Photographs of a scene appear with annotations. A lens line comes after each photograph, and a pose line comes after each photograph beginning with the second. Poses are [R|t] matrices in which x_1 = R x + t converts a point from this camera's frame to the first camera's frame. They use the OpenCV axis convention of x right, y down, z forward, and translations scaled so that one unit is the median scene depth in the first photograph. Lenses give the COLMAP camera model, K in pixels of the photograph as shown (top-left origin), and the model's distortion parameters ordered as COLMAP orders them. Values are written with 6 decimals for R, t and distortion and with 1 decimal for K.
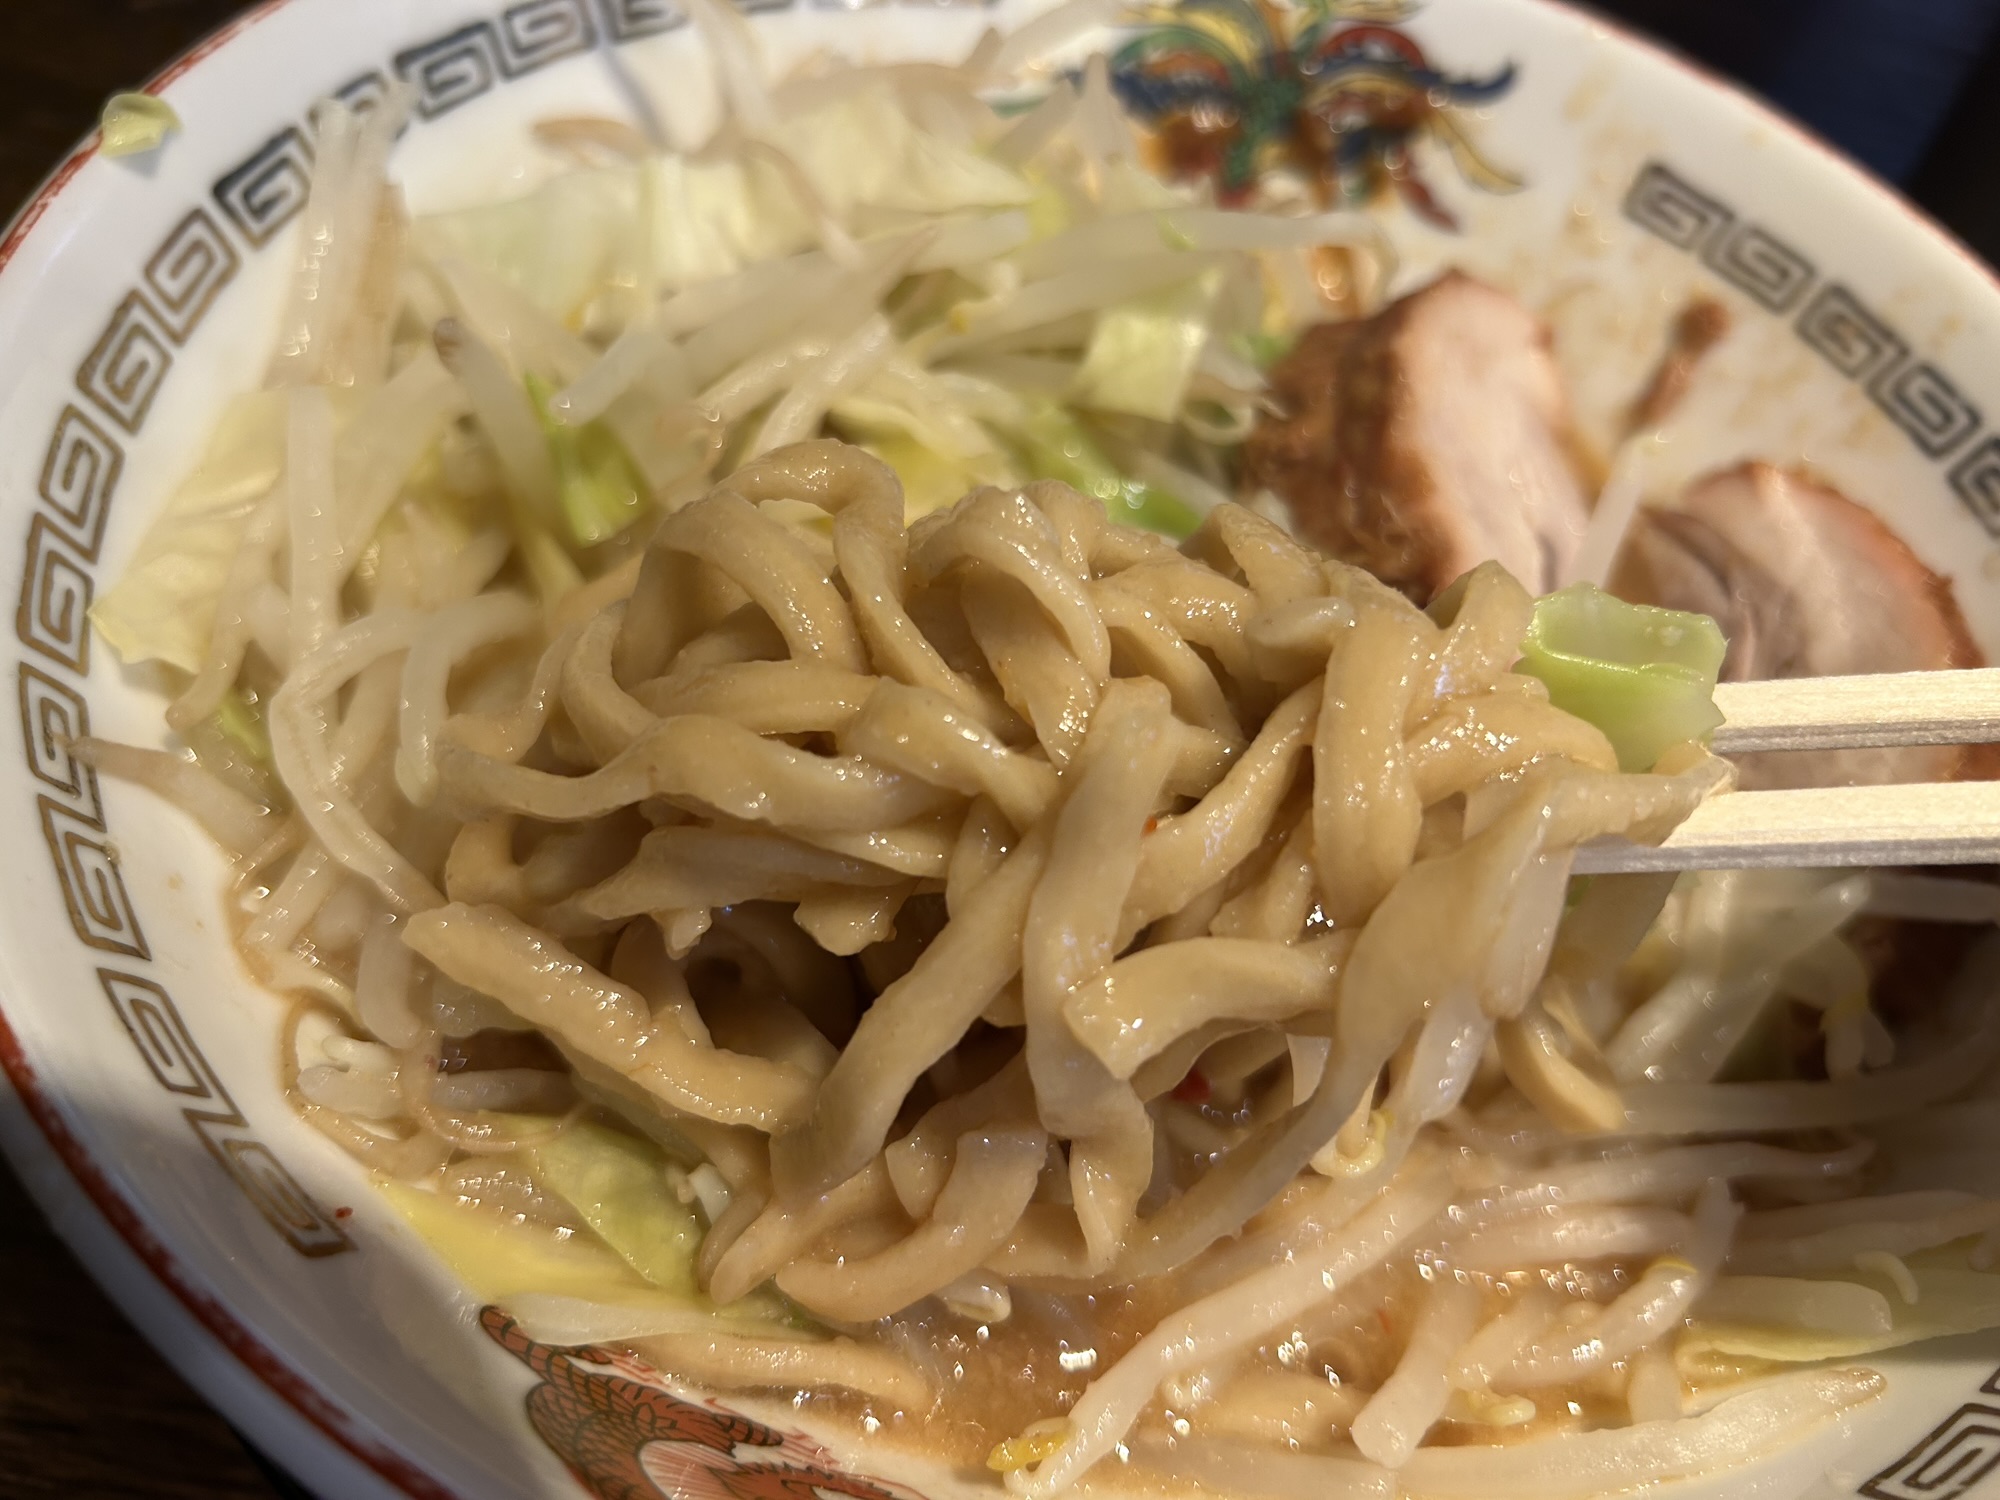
lens RADIAL K [[1571.7, 0, 959.8], [0, 1571.7, 747.9], [0, 0, 1]] dist [0.104017, -0.187727]
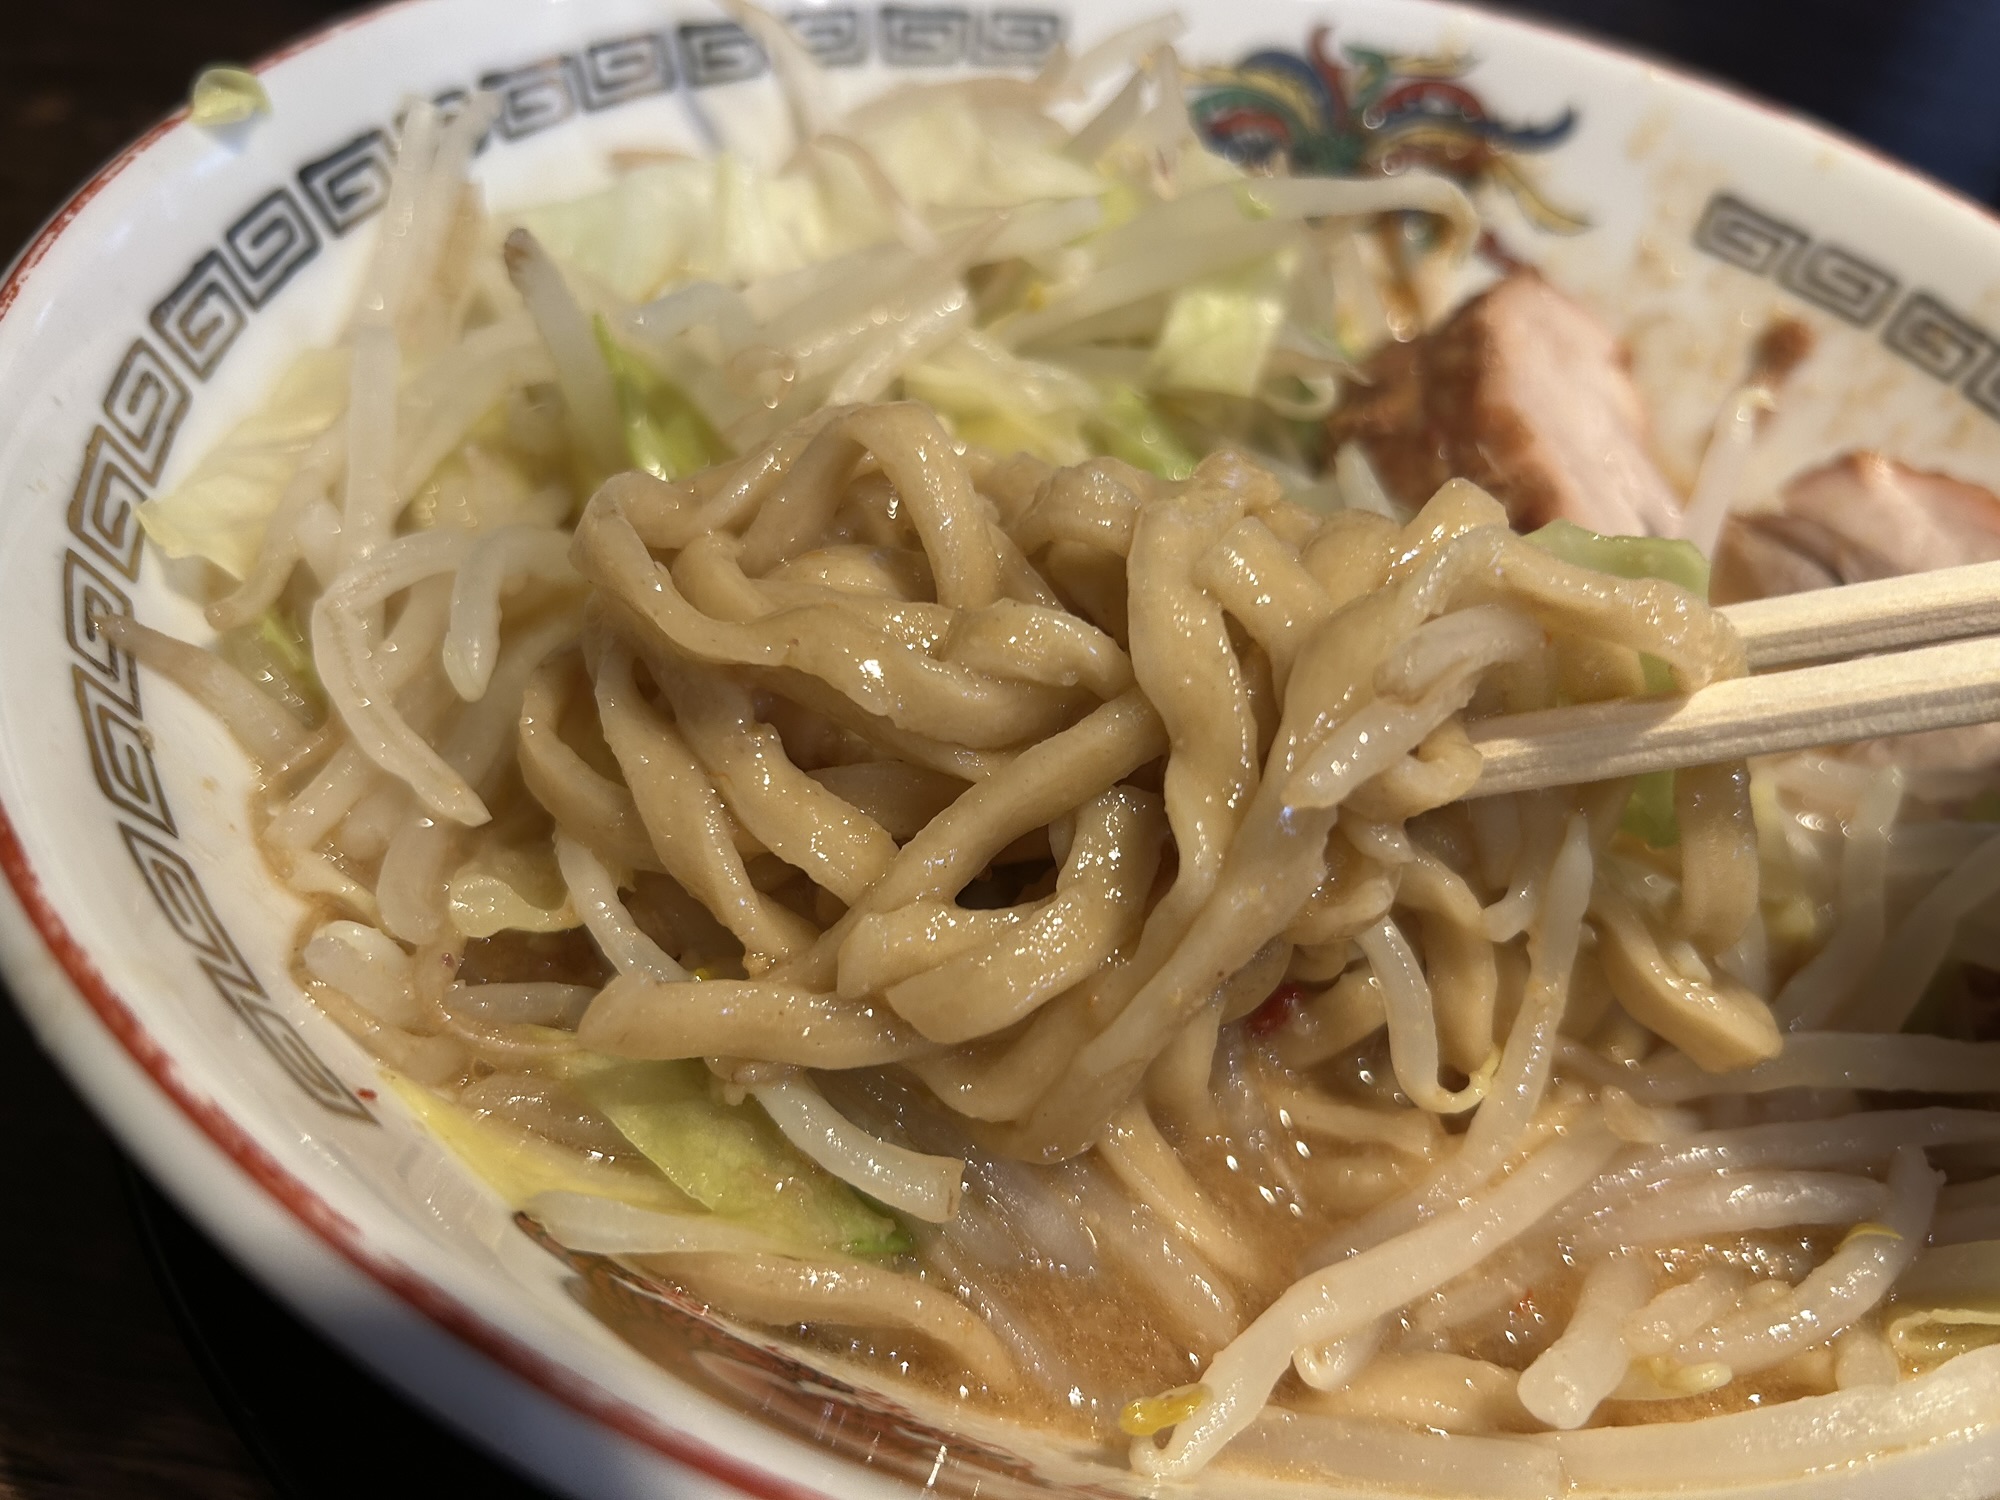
lens RADIAL K [[1571.7, 0, 959.8], [0, 1571.7, 747.9], [0, 0, 1]] dist [0.104017, -0.187727]
pose [[0.999501, -0.007785, -0.030621, -0.018480], [0.002699, 0.986666, -0.162737, 0.170478], [0.031480, 0.162573, 0.986194, 0.068620]]
